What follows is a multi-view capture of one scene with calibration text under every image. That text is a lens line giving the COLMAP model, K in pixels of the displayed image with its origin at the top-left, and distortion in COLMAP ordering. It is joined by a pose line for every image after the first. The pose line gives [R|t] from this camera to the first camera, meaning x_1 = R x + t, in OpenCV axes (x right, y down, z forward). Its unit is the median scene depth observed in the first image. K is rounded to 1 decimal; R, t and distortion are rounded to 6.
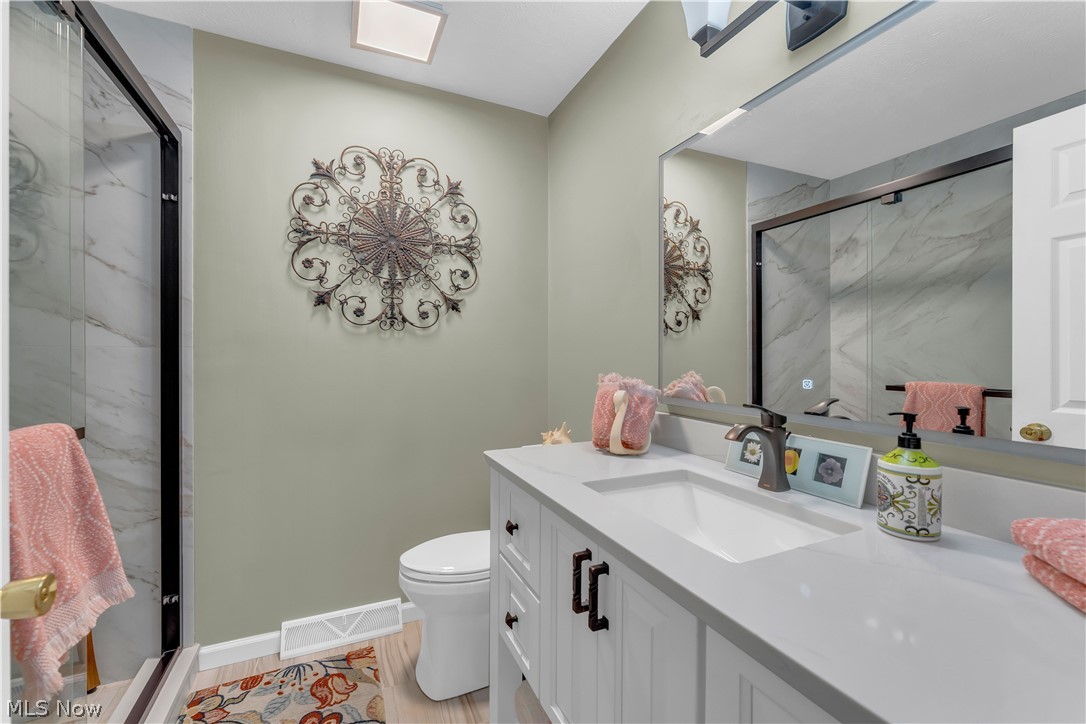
lens RADIAL K [[444.3, 0, 546.4], [0, 444.3, 355.5], [0, 0, 1]] dist [-0.000922, -0.000127]
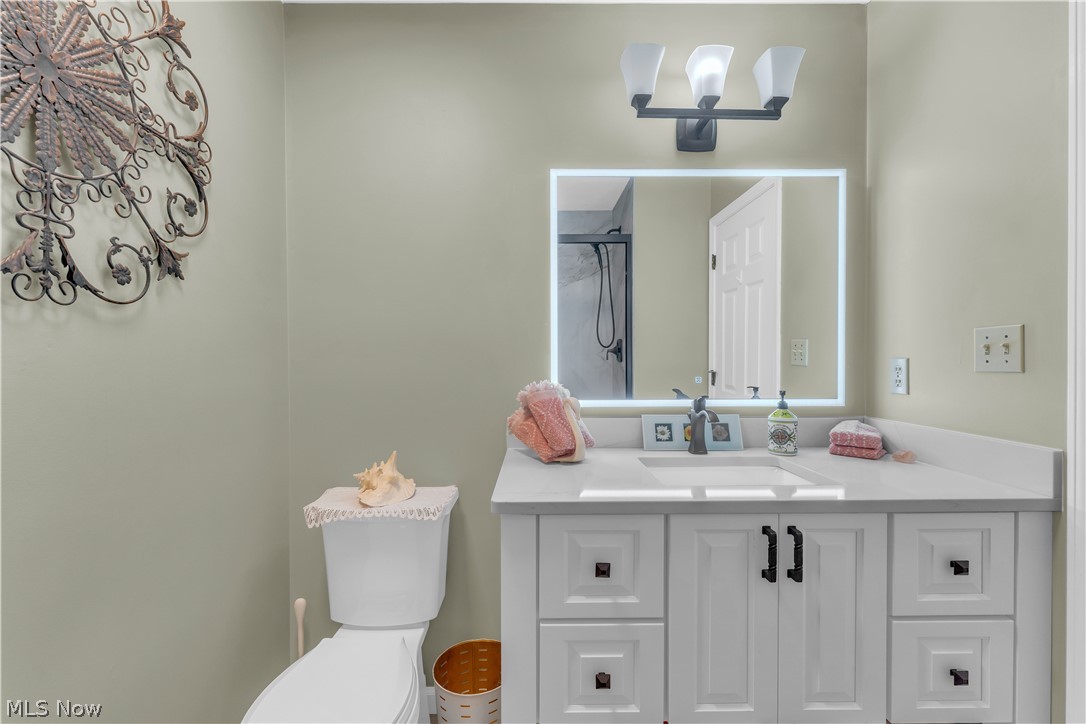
lens RADIAL K [[444.3, 0, 544.8], [0, 444.3, 360.7], [0, 0, 1]] dist [-0.000922, -0.000127]
pose [[0.412224, -0.006490, 0.911059, -0.507154], [0.002609, 0.999979, 0.005943, -0.005985], [-0.911079, -0.000073, 0.412232, 0.428003]]
